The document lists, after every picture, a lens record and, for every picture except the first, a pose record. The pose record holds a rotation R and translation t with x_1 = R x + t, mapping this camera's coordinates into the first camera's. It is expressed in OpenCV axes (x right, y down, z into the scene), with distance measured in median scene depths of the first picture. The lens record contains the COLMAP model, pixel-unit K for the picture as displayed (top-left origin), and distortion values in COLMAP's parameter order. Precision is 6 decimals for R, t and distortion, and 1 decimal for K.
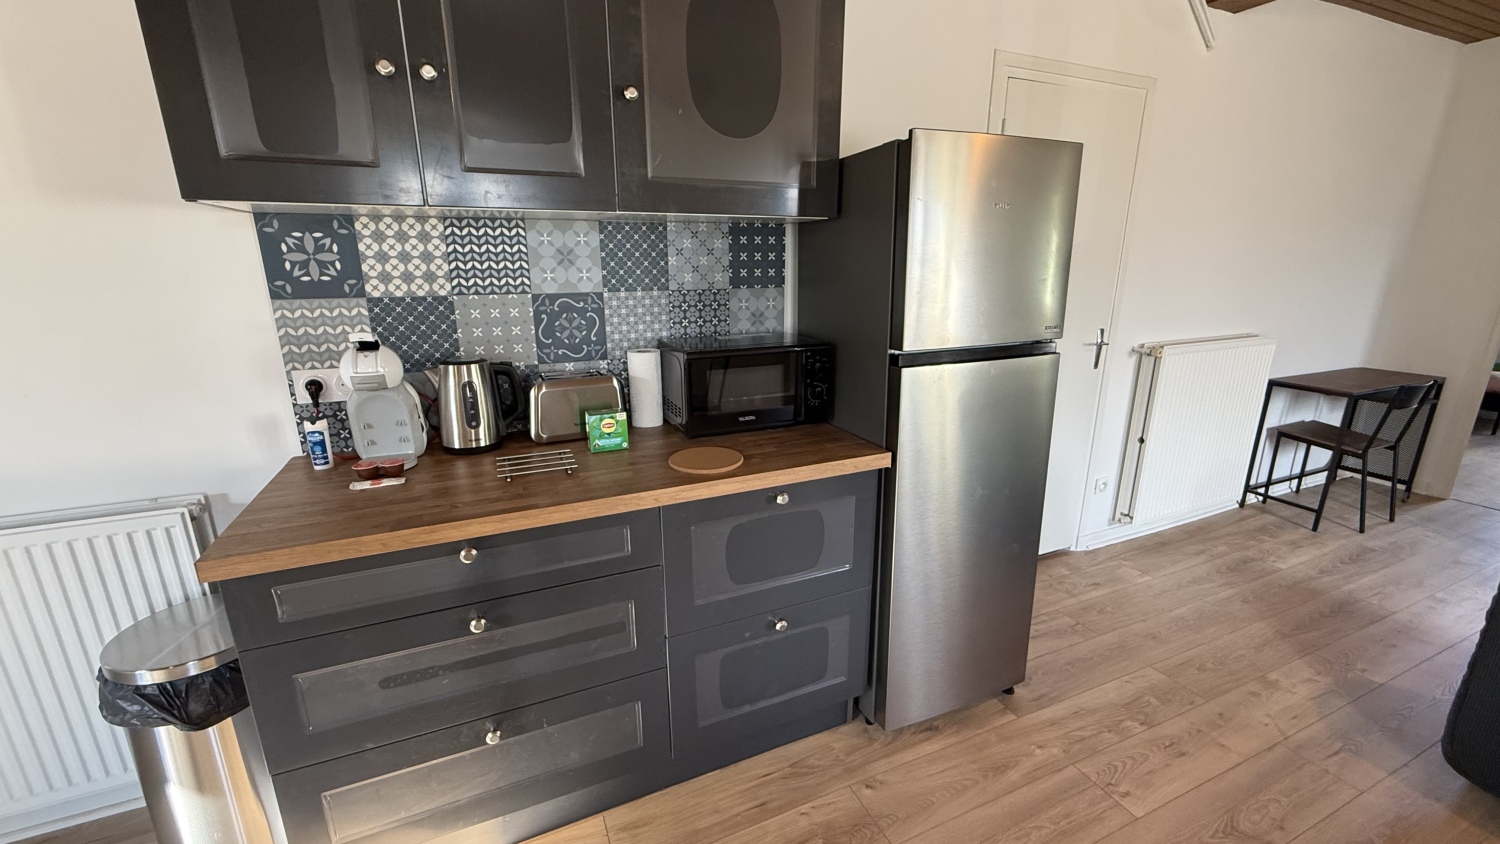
lens RADIAL K [[600.8, 0, 747.9], [0, 600.8, 424.7], [0, 0, 1]] dist [0.000729, -0.000111]
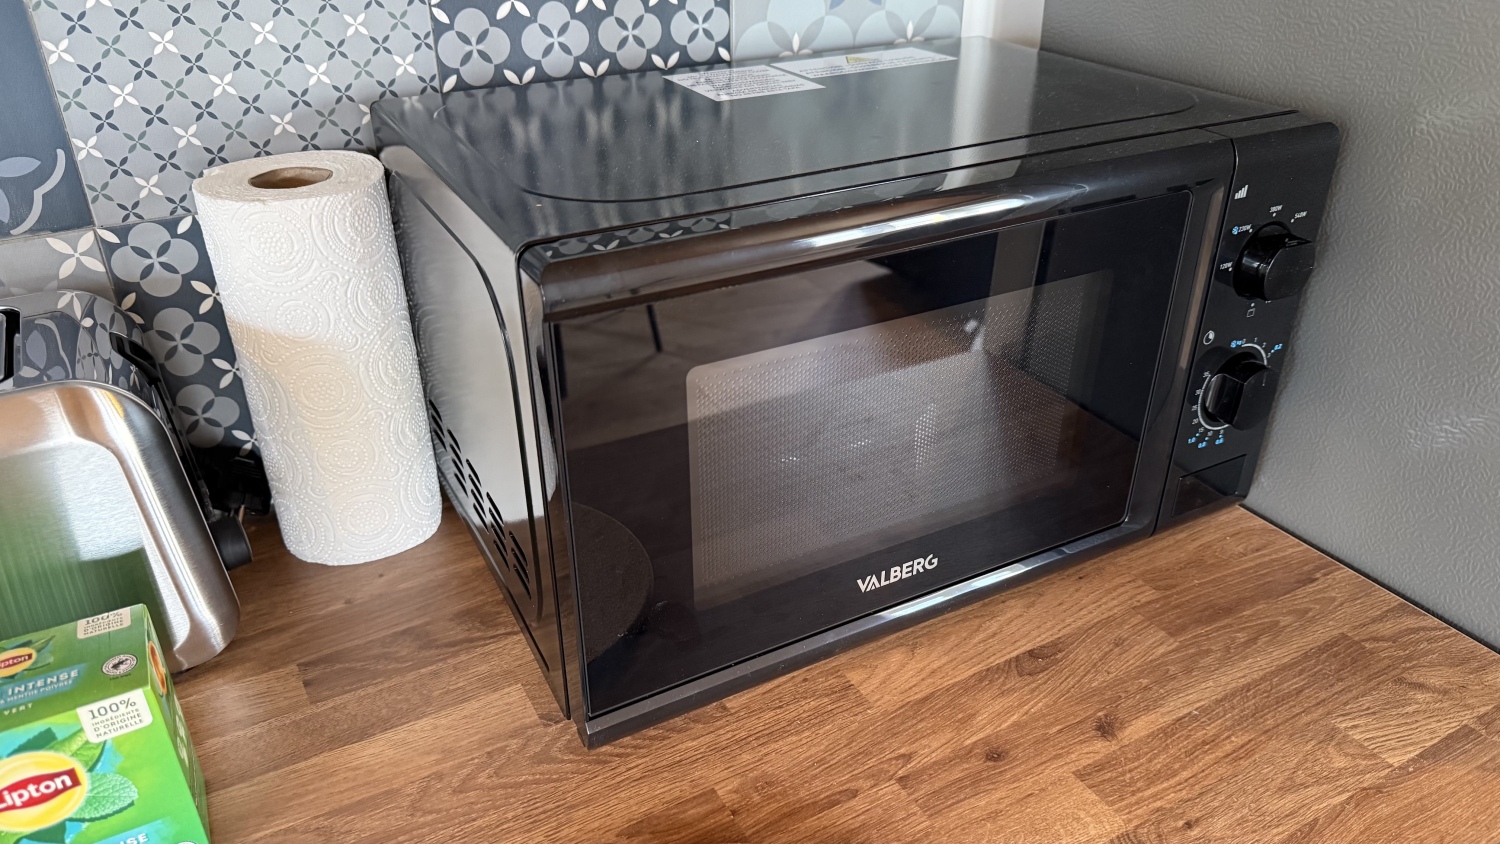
lens RADIAL K [[1085.1, 0, 749.7], [0, 1085.1, 435.6], [0, 0, 1]] dist [0.005961, -0.026854]
pose [[0.995512, -0.046334, 0.082518, -0.075118], [0.025060, 0.969888, 0.242260, -0.137890], [-0.091258, -0.239104, 0.966696, 0.736847]]
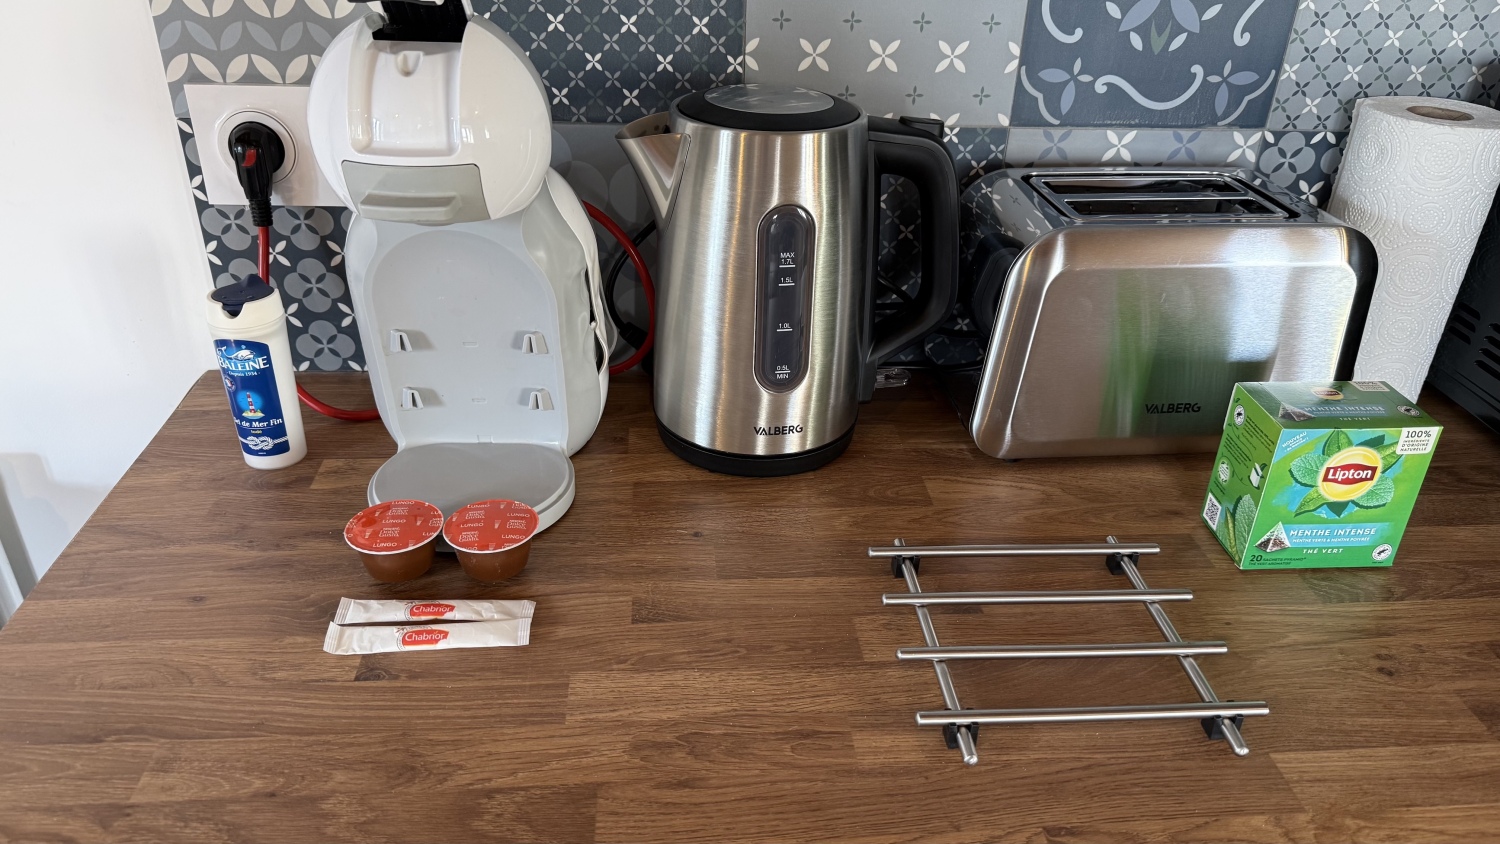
lens RADIAL K [[1085.1, 0, 749.7], [0, 1085.1, 435.6], [0, 0, 1]] dist [0.005961, -0.026854]
pose [[0.944492, 0.188750, -0.268901, -0.330266], [-0.116865, 0.957978, 0.261956, -0.089675], [0.307045, -0.215990, 0.926861, 0.549488]]
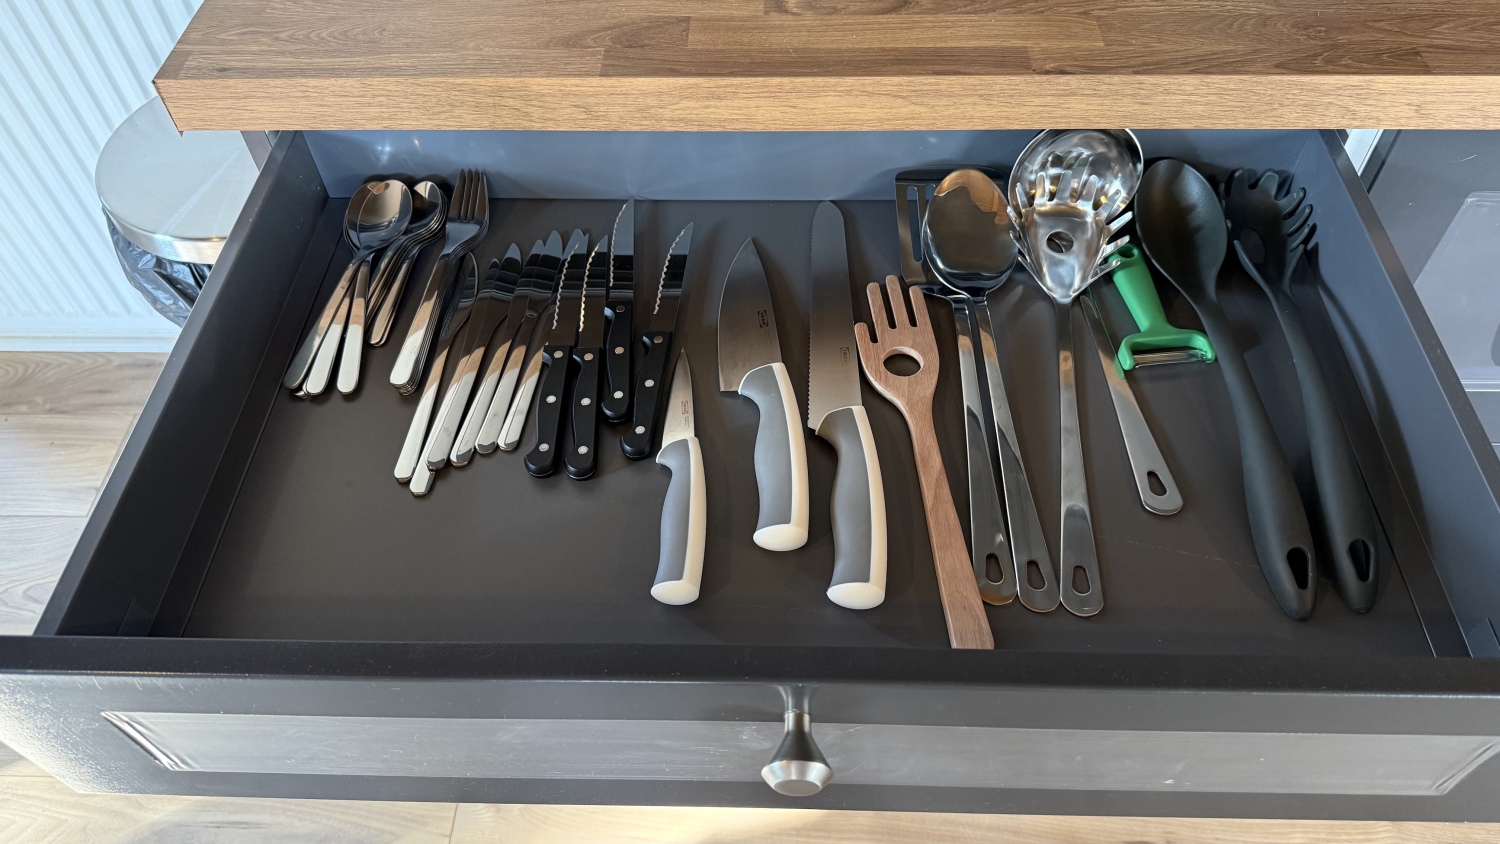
lens RADIAL K [[1062.3, 0, 756.9], [0, 1062.3, 457.9], [0, 0, 1]] dist [0.039355, -0.061422]
pose [[0.902050, 0.331781, -0.276092, -0.196877], [-0.097479, 0.779715, 0.618500, -0.021697], [0.420480, -0.531005, 0.735683, 0.338374]]
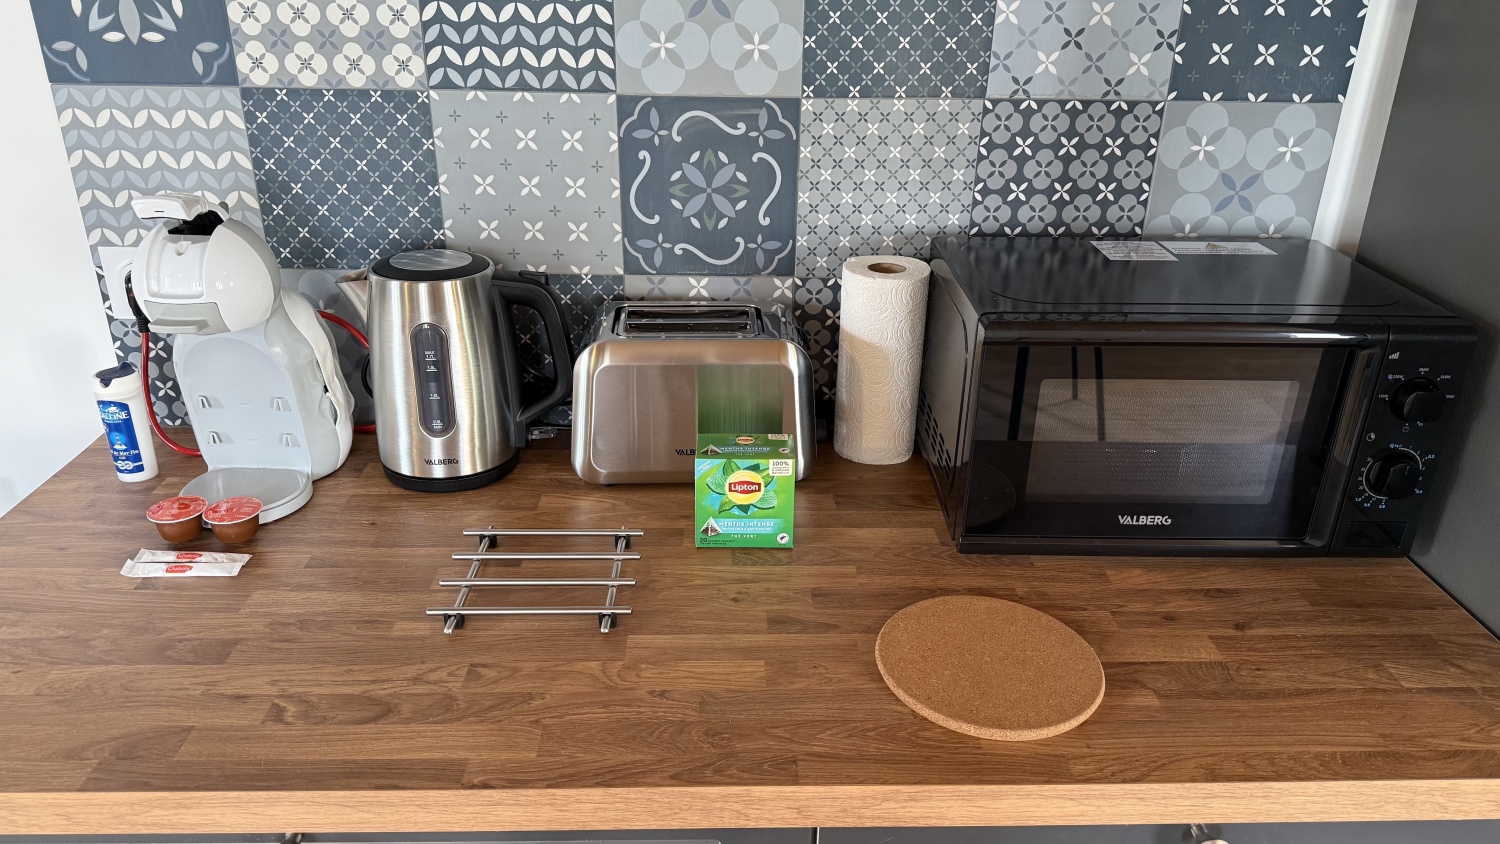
lens RADIAL K [[1057.9, 0, 751.2], [0, 1057.9, 437.2], [0, 0, 1]] dist [0.147709, -0.285178]
pose [[0.925785, 0.177839, -0.333610, -0.013406], [-0.120621, 0.975277, 0.185165, -0.148448], [0.358292, -0.131183, 0.924347, 0.387420]]
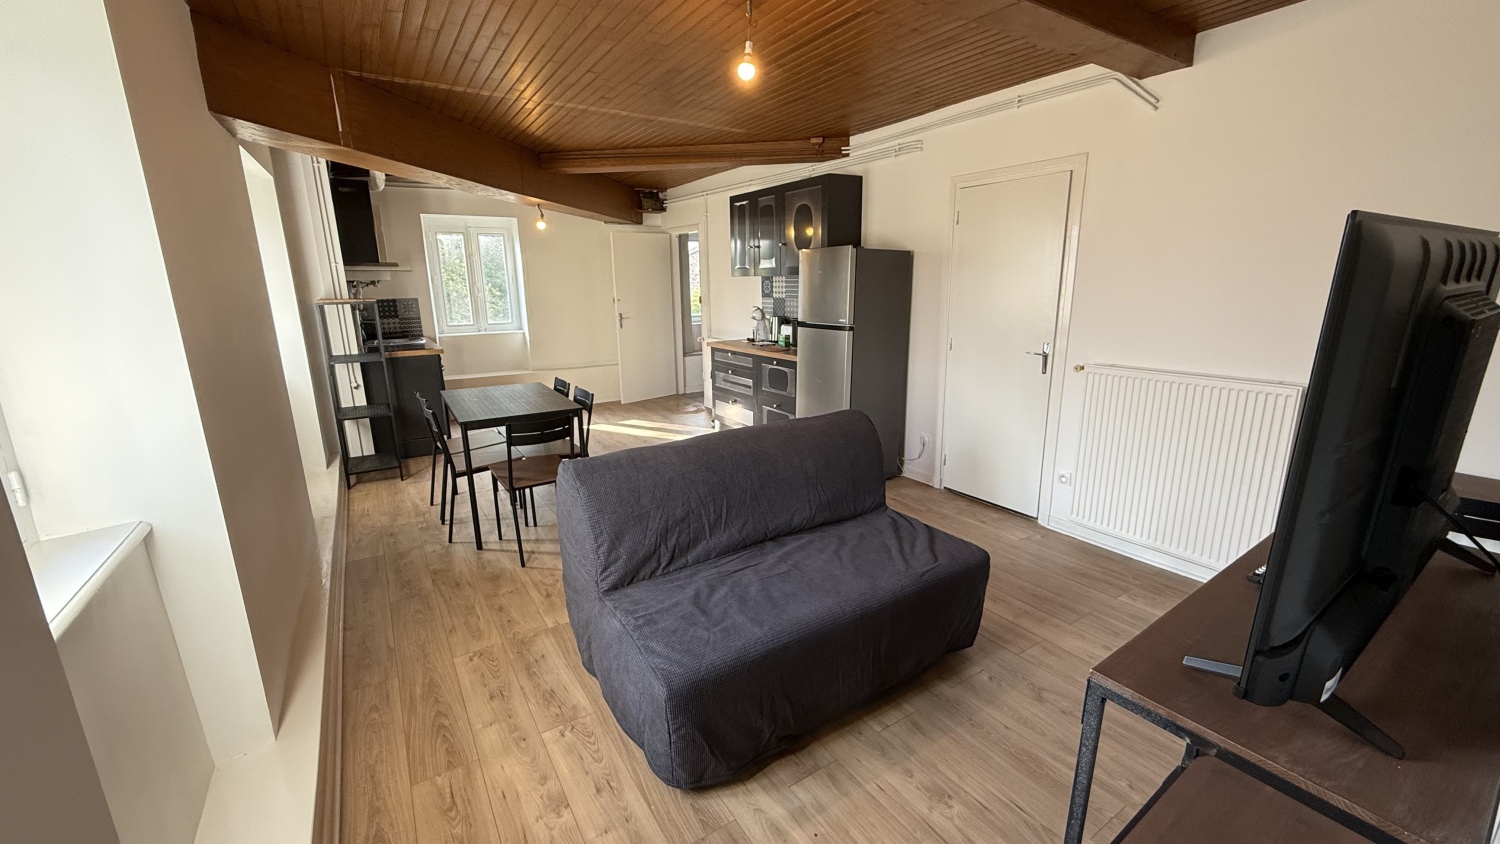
lens RADIAL K [[600.8, 0, 747.9], [0, 600.8, 424.7], [0, 0, 1]] dist [0.000729, -0.000111]
pose [[0.147950, 0.229987, -0.961882, 2.981108], [-0.251395, 0.949385, 0.188331, -0.120342], [0.956510, 0.213949, 0.198280, 0.265942]]
